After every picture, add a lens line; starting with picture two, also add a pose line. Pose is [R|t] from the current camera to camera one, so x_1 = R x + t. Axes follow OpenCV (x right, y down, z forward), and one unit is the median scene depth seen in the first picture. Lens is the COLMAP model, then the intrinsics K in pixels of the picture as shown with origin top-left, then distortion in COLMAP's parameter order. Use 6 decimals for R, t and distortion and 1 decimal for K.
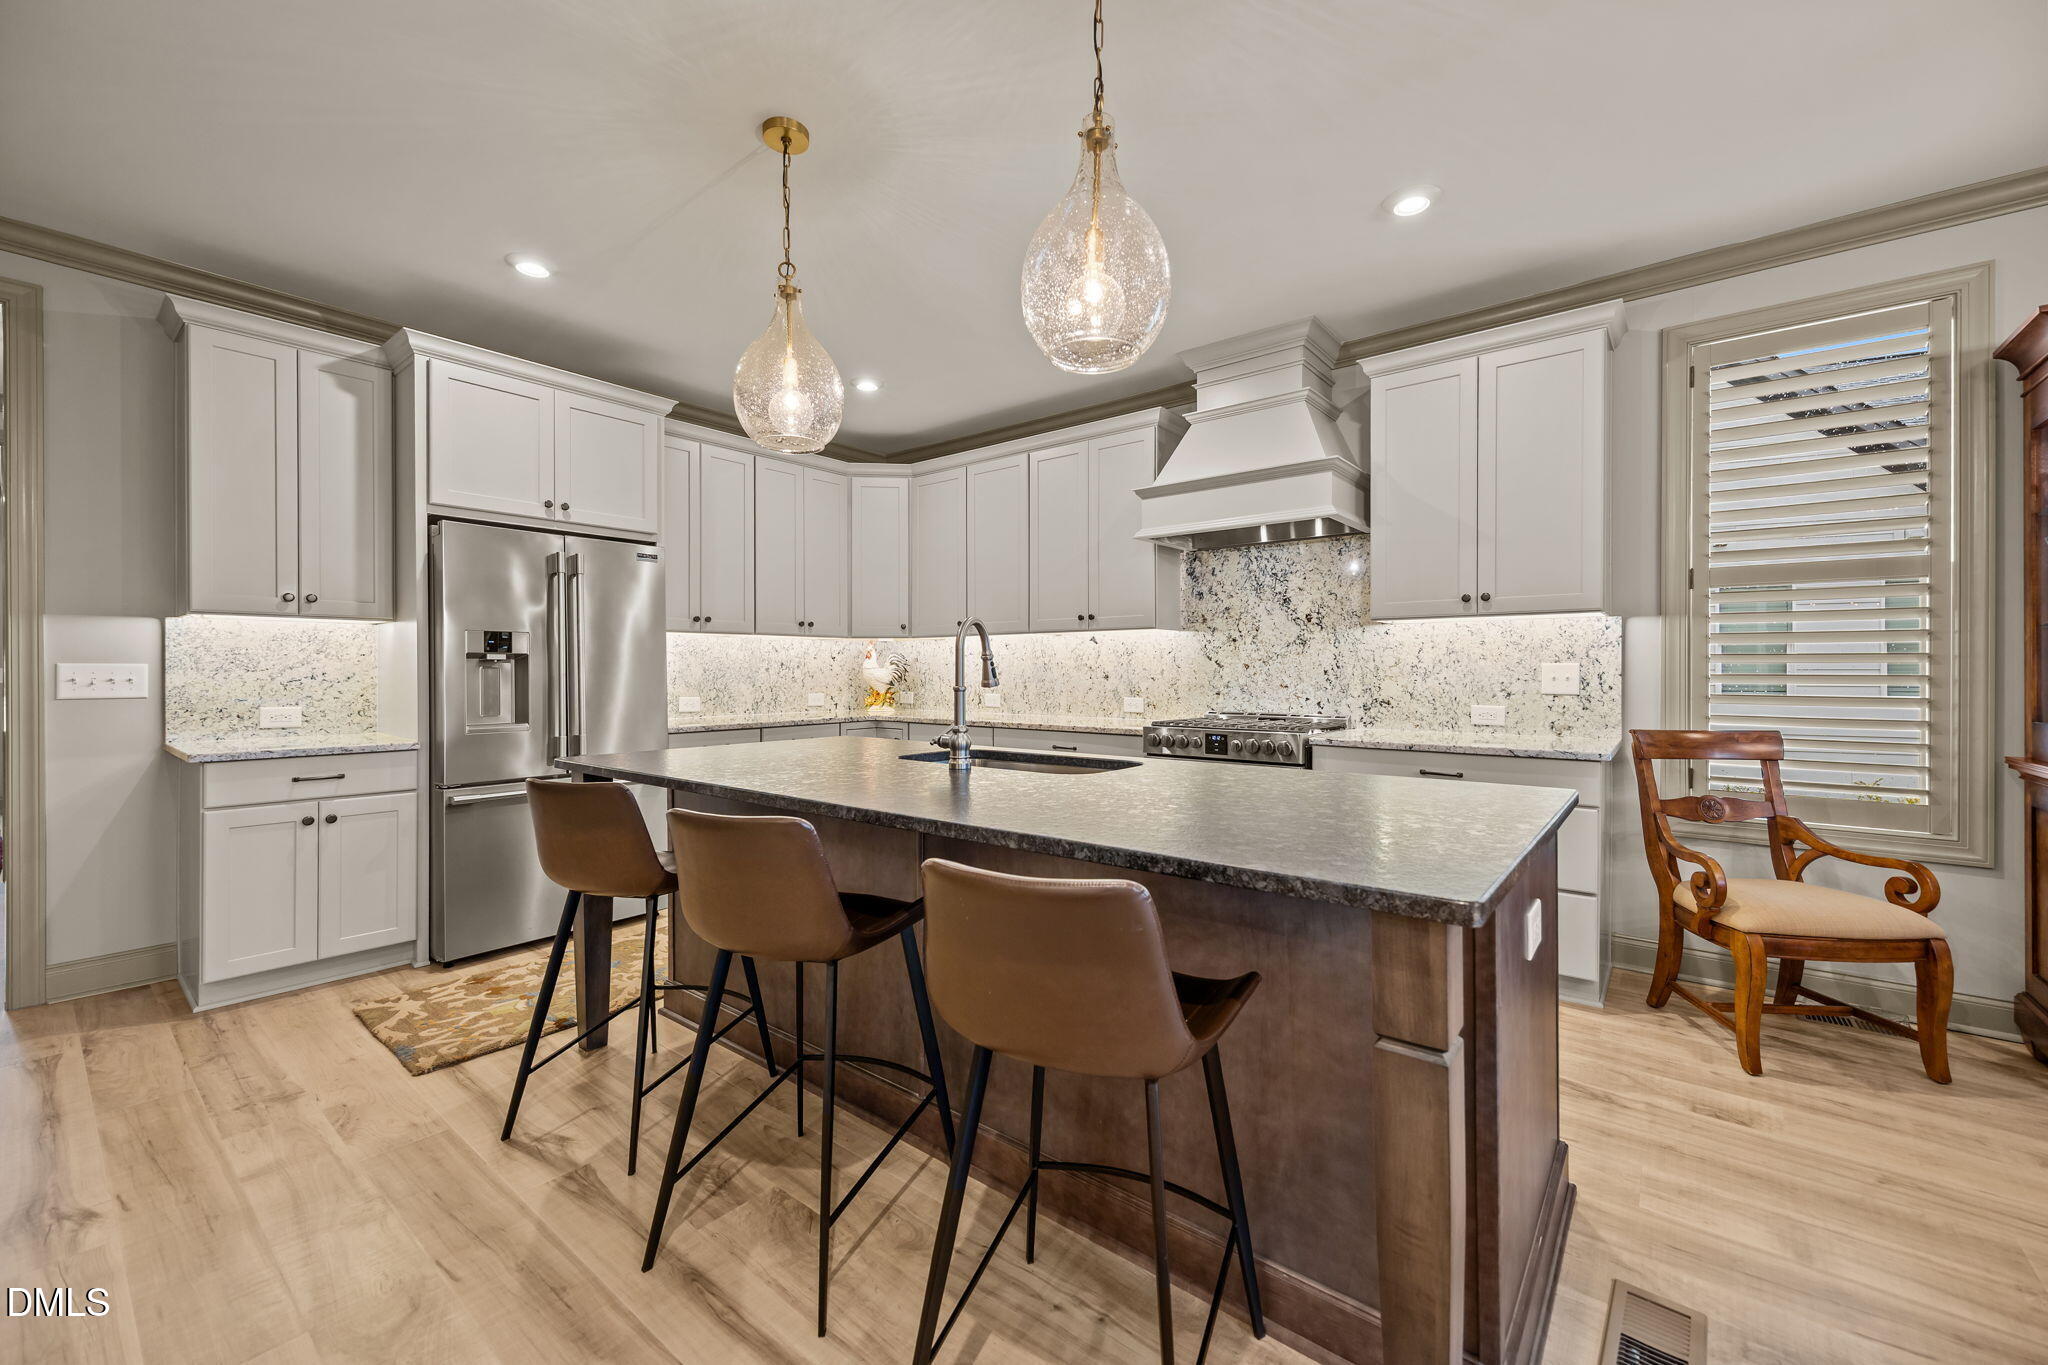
lens RADIAL K [[800.8, 0, 1040.4], [0, 800.8, 674.5], [0, 0, 1]] dist [0.002910, -0.001099]
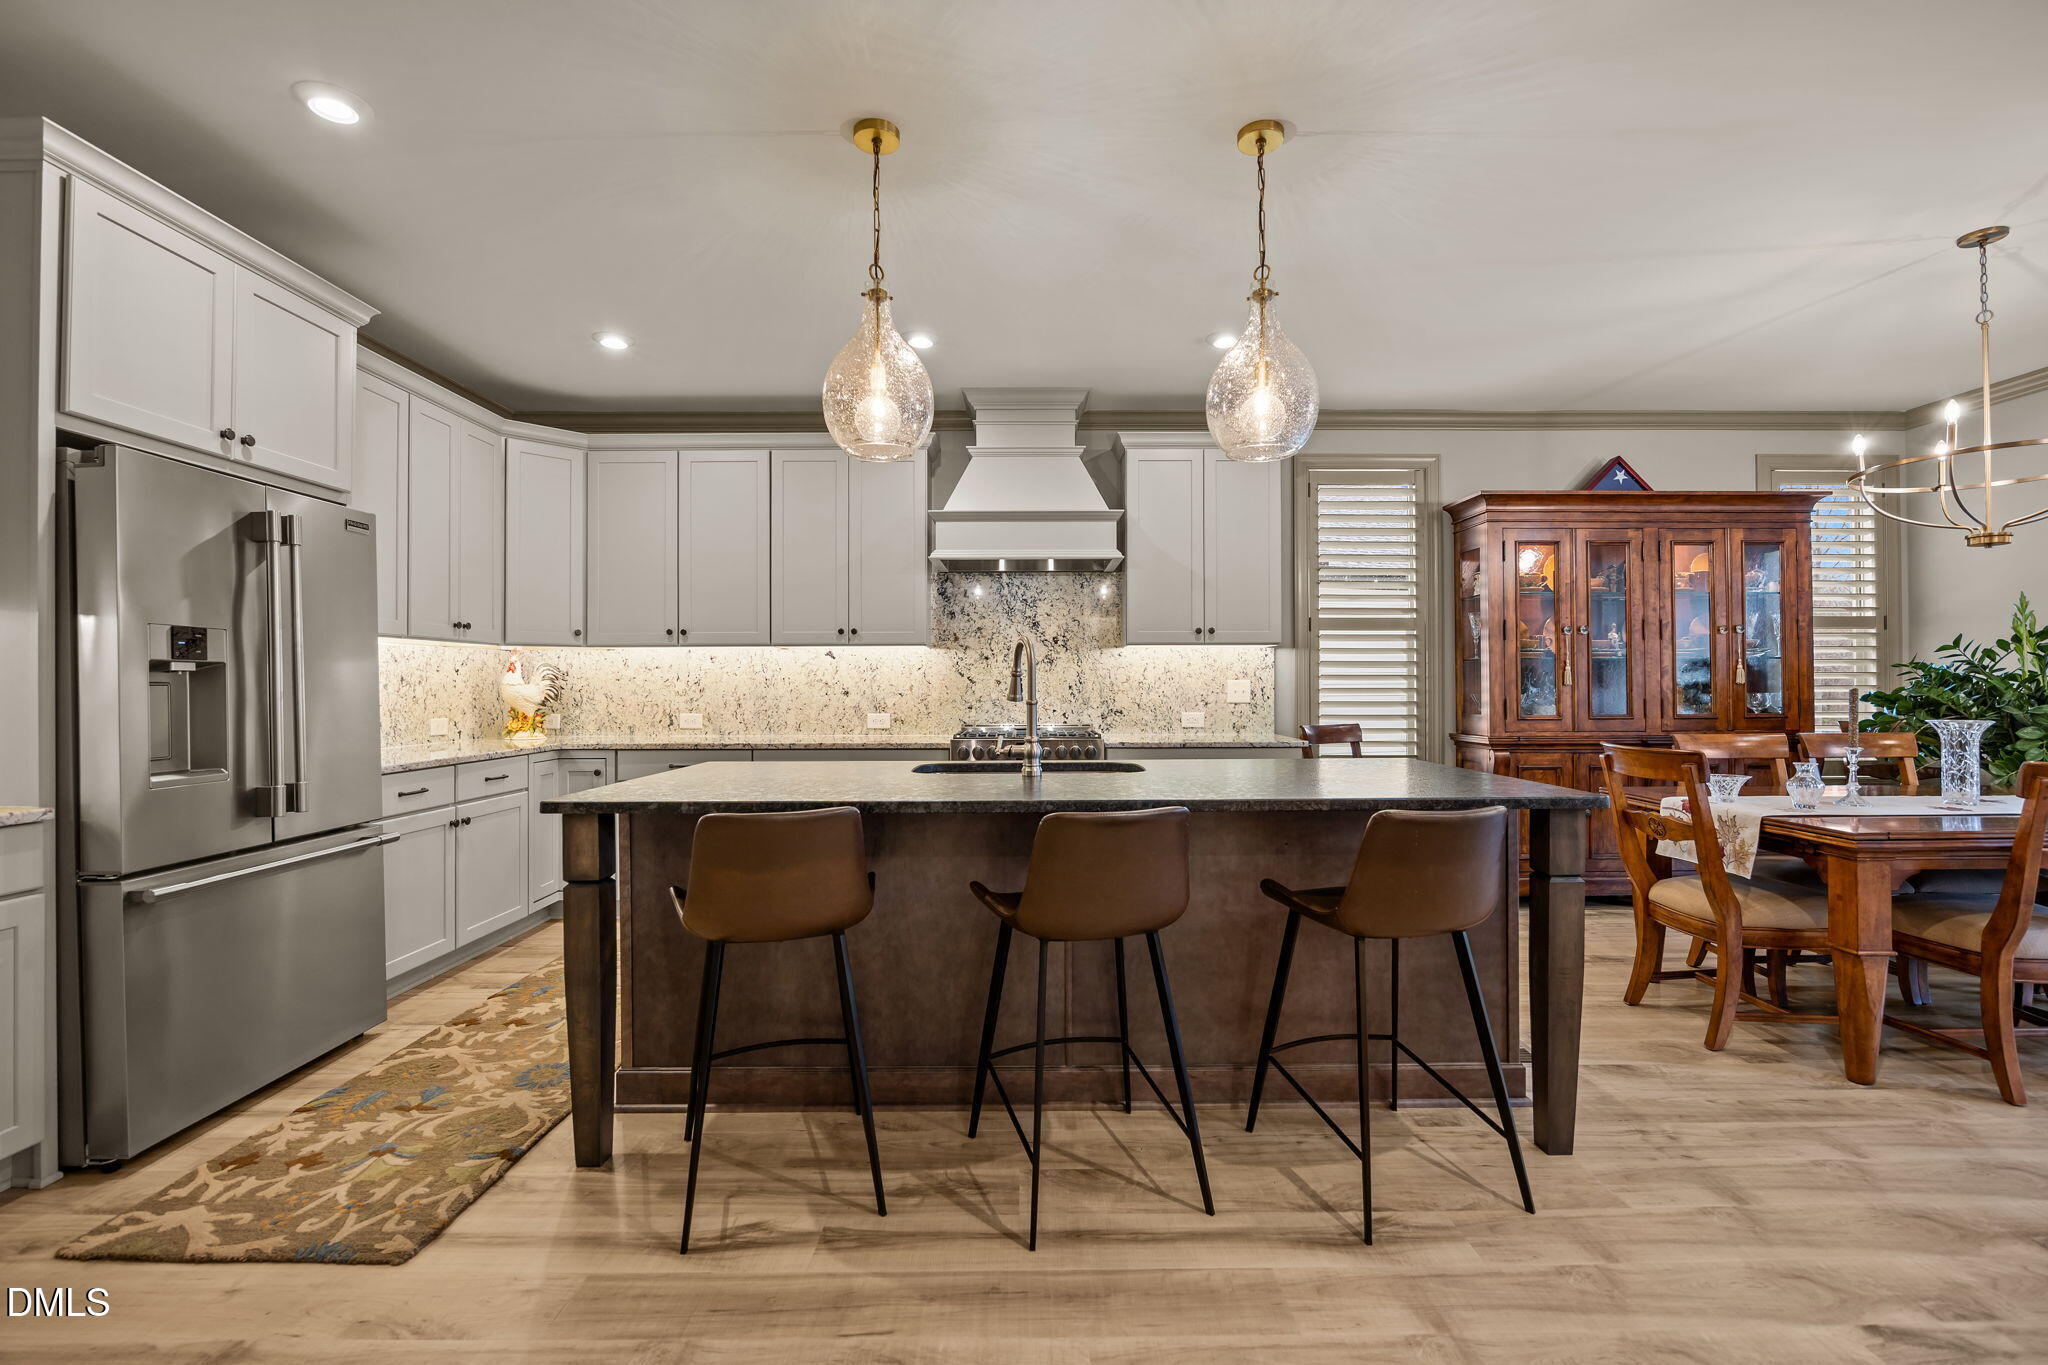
lens RADIAL K [[877.7, 0, 1033.0], [0, 877.7, 681.3], [0, 0, 1]] dist [-0.017134, 0.000320]
pose [[0.782807, 0.001616, 0.622262, -0.638279], [0.005109, 0.999946, -0.009024, -0.000737], [-0.622243, 0.010243, 0.782757, 0.045023]]
